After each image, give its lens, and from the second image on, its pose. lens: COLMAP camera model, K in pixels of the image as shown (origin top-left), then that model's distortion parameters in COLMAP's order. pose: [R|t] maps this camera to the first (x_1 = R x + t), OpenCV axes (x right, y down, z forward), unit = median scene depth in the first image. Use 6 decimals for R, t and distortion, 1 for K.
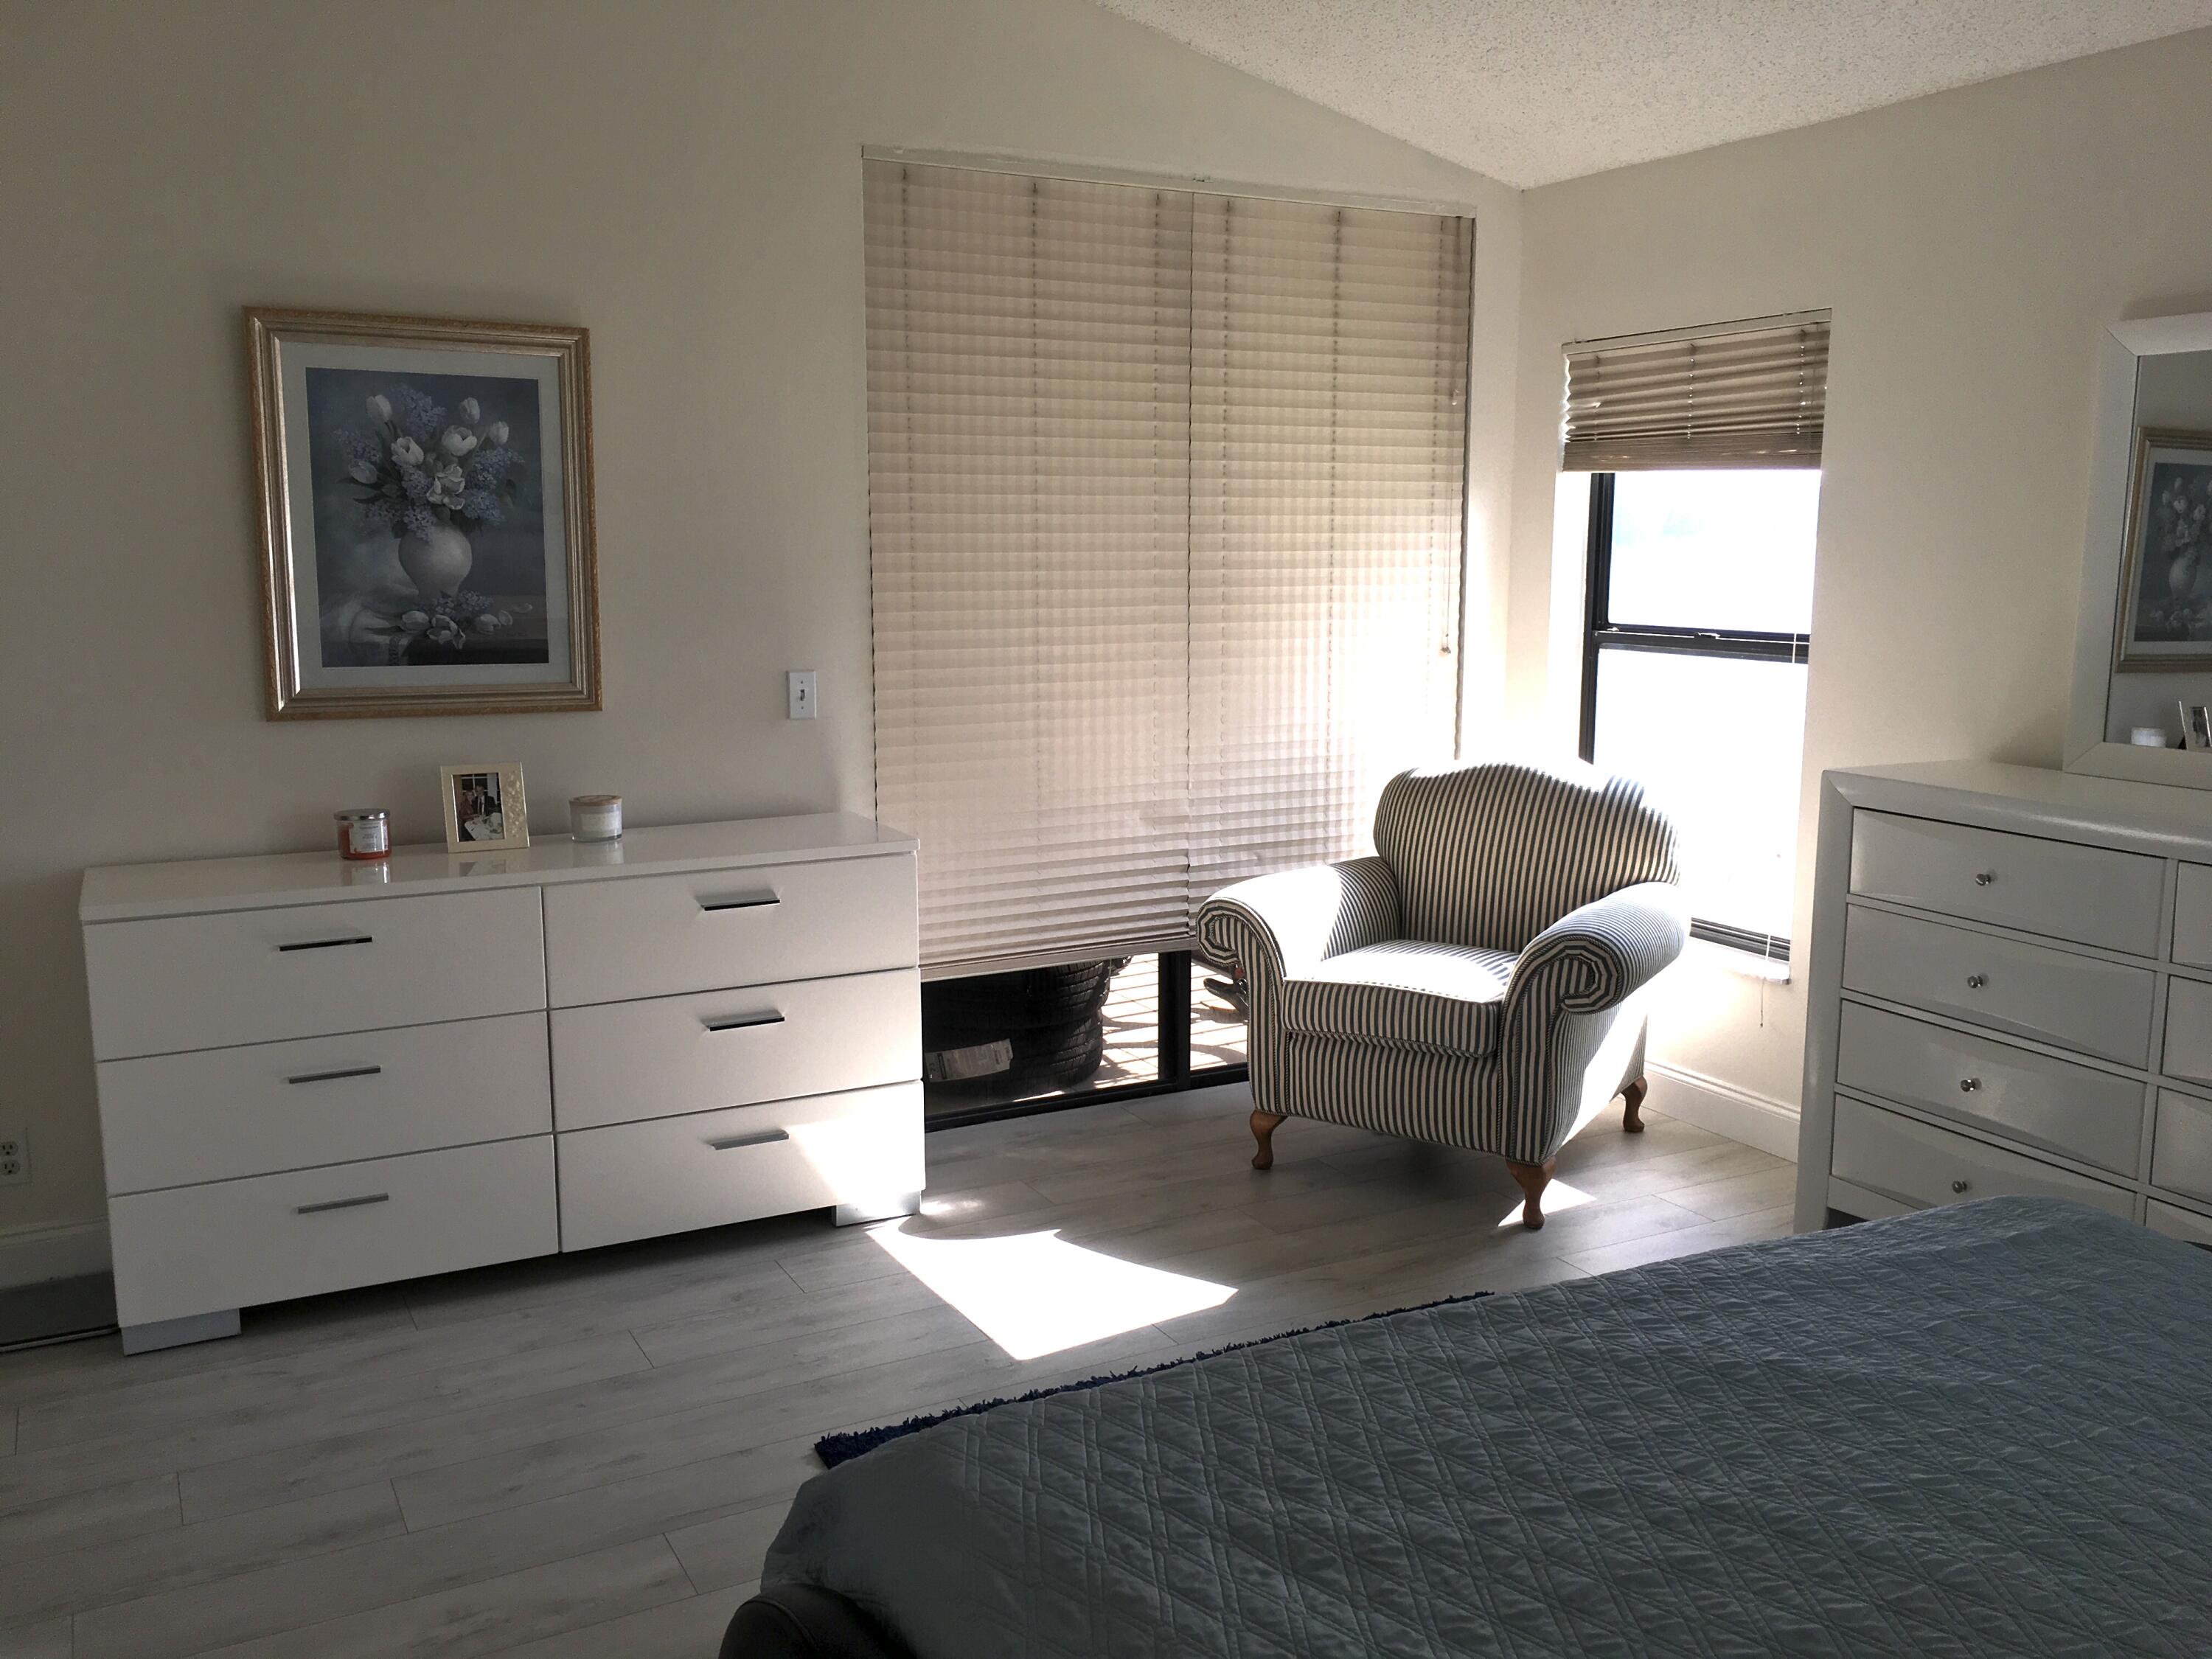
lens RADIAL K [[1843.9, 0, 1100.9], [0, 1843.9, 816.3], [0, 0, 1]] dist [0.065896, -0.091132]
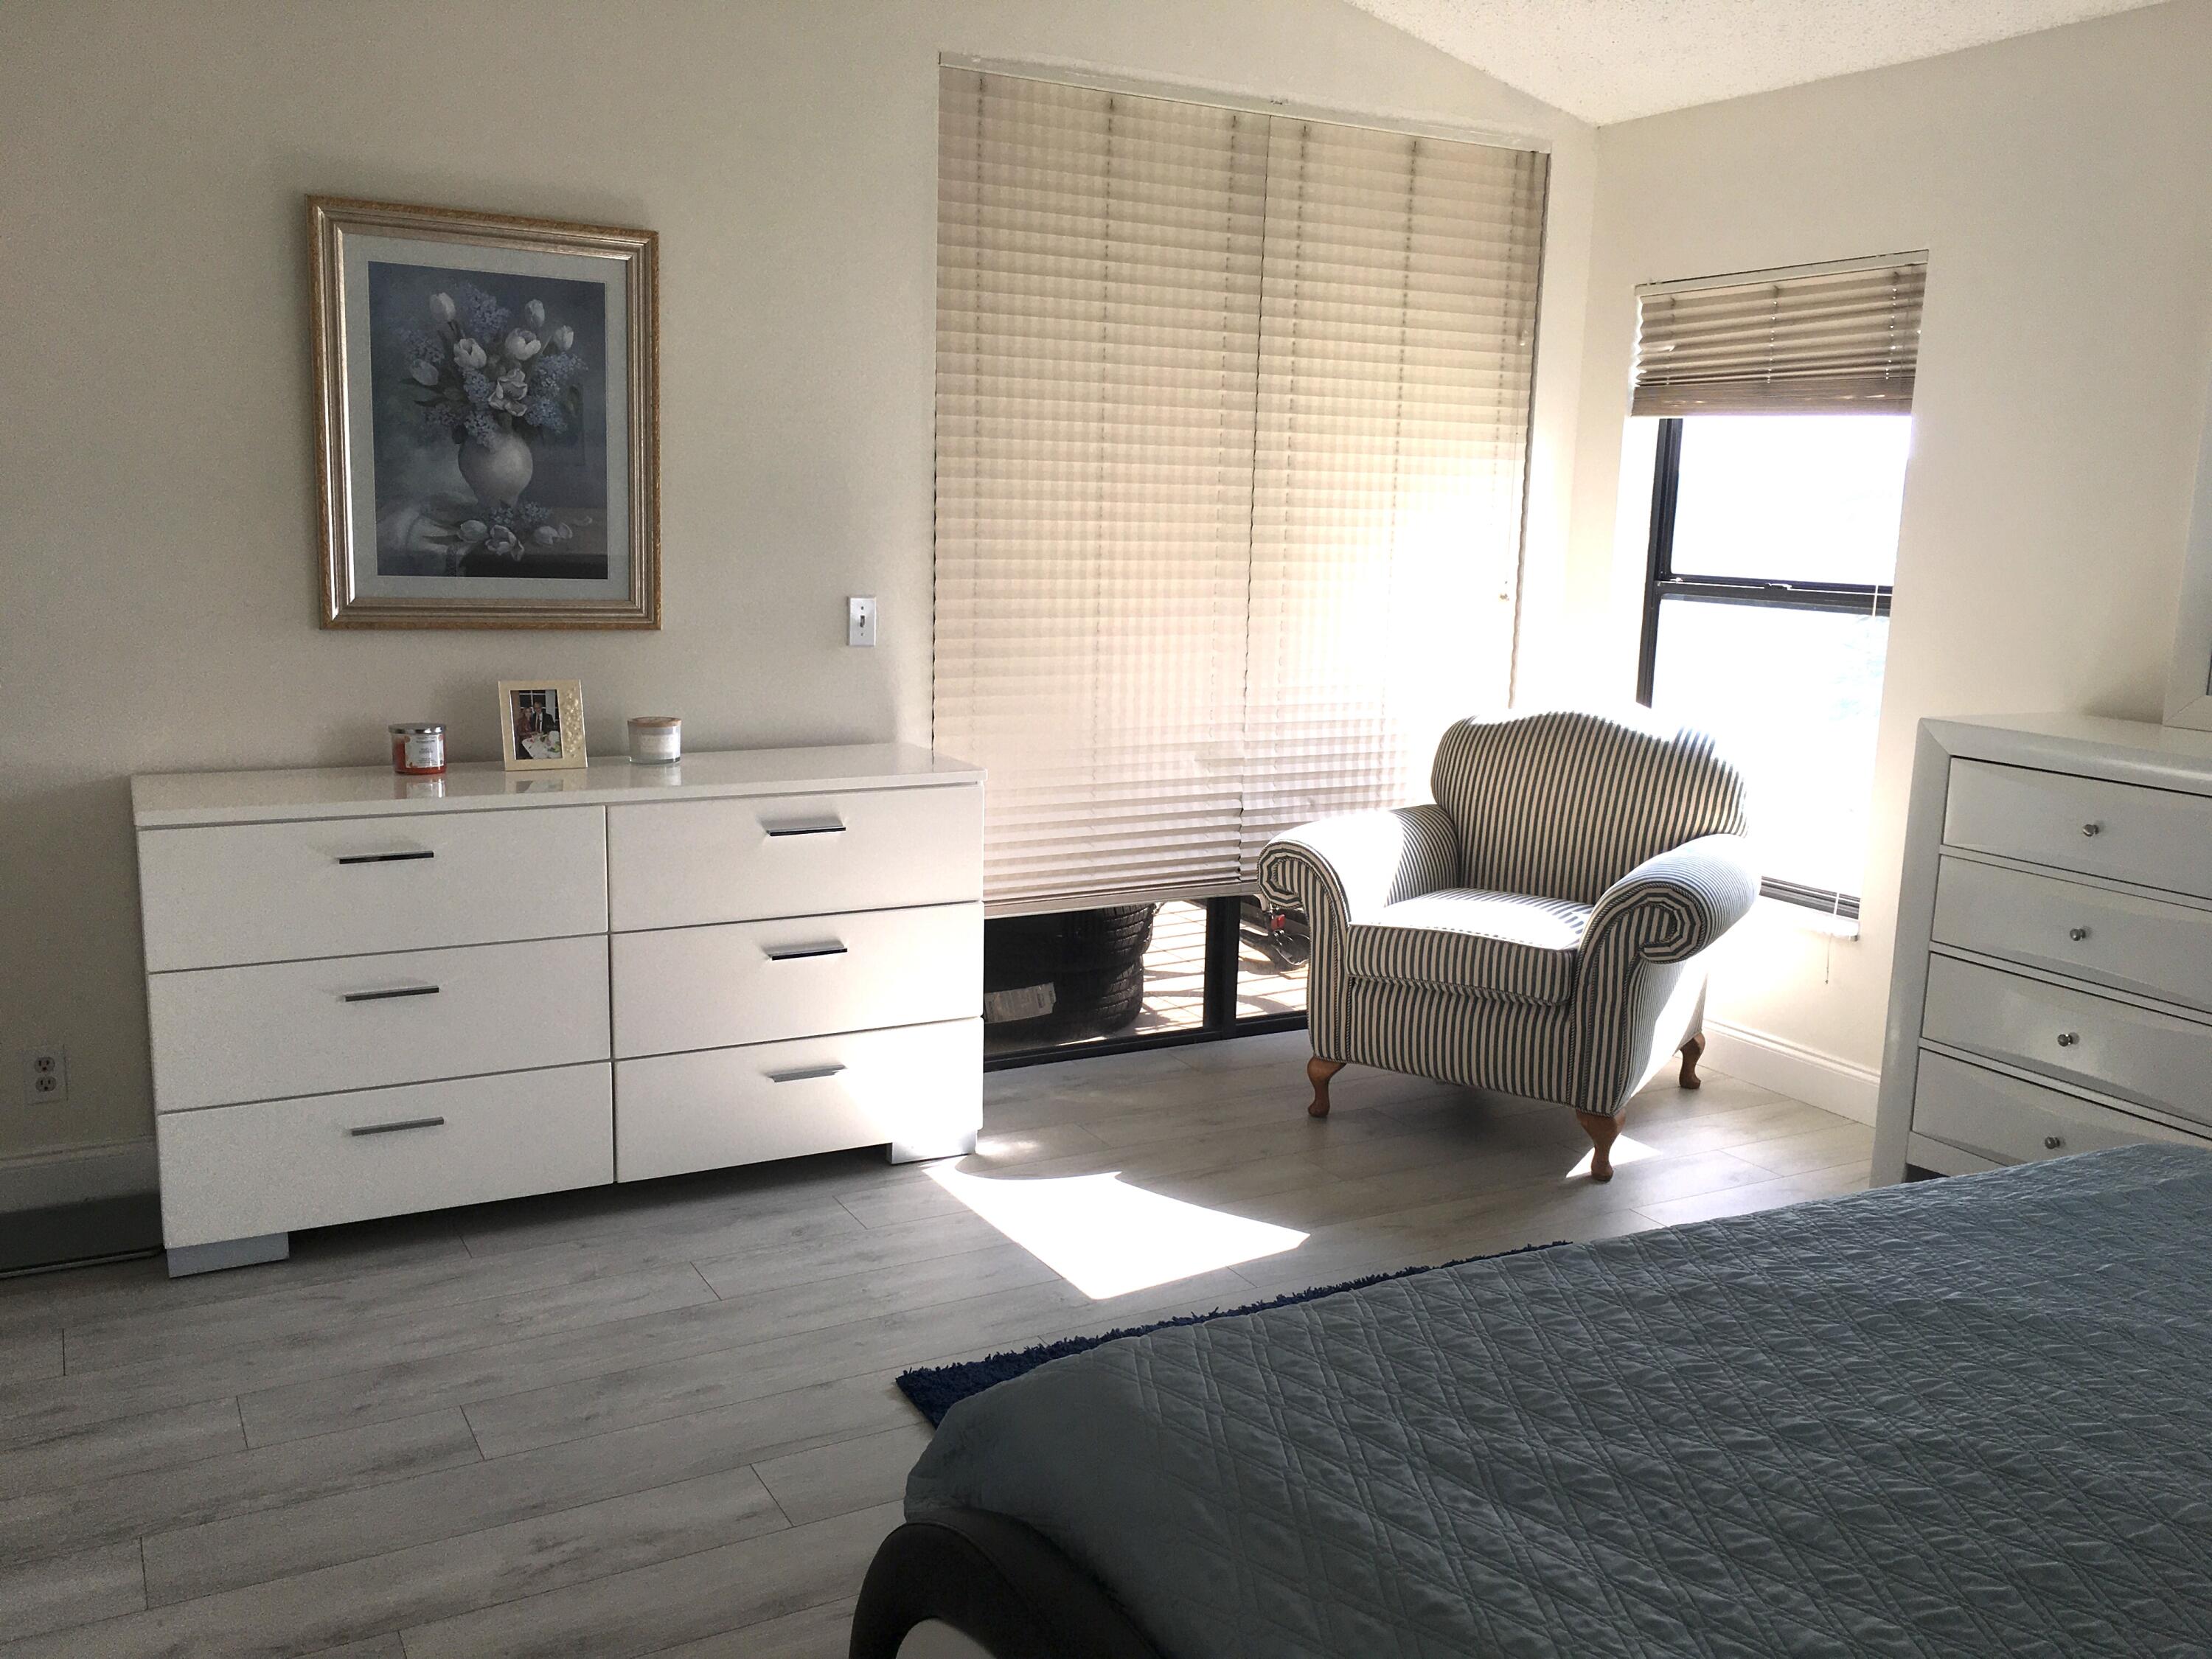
lens RADIAL K [[1843.9, 0, 1100.9], [0, 1843.9, 816.3], [0, 0, 1]] dist [0.065896, -0.091132]
pose [[0.999570, 0.023169, 0.017953, -0.053984], [-0.023474, 0.999581, 0.016922, 0.018660], [-0.017553, -0.017337, 0.999696, 0.024025]]
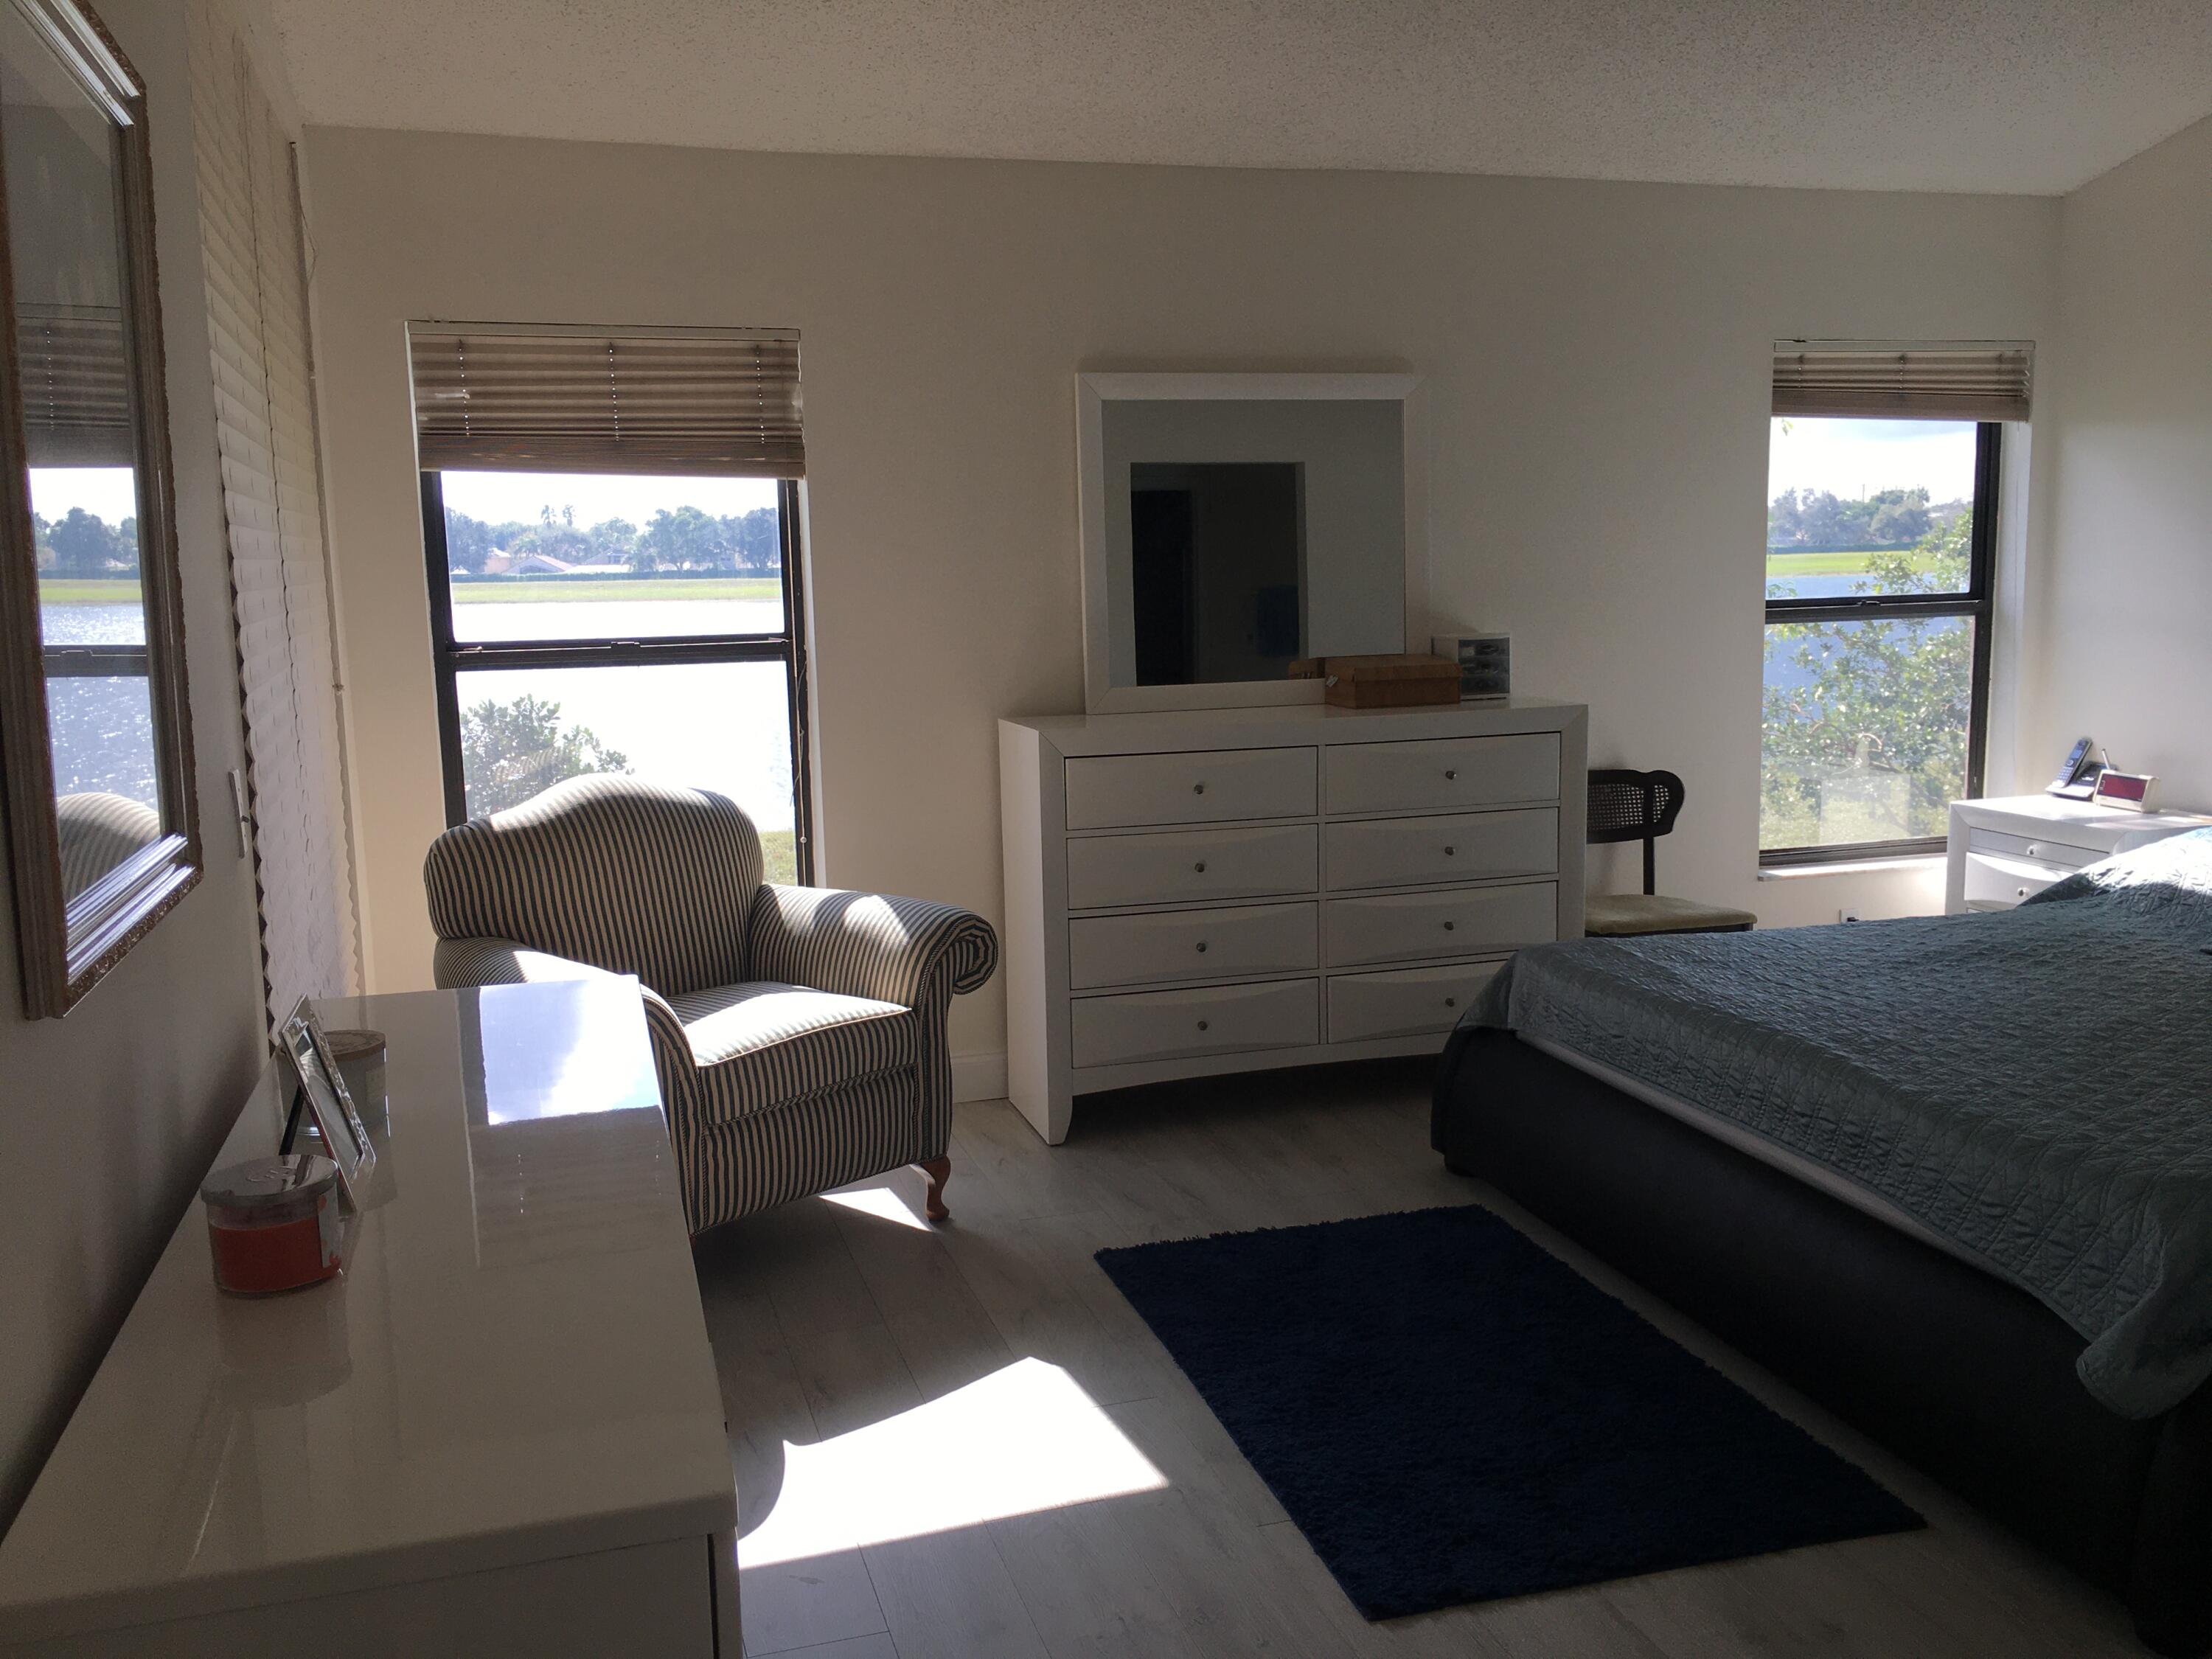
lens RADIAL K [[1886.8, 0, 1106.1], [0, 1886.8, 817.7], [0, 0, 1]] dist [0.086531, -0.112078]
pose [[0.187439, -0.144190, 0.971636, -0.702568], [0.168863, 0.979172, 0.112732, -0.090556], [-0.967653, 0.142942, 0.207883, 0.650423]]
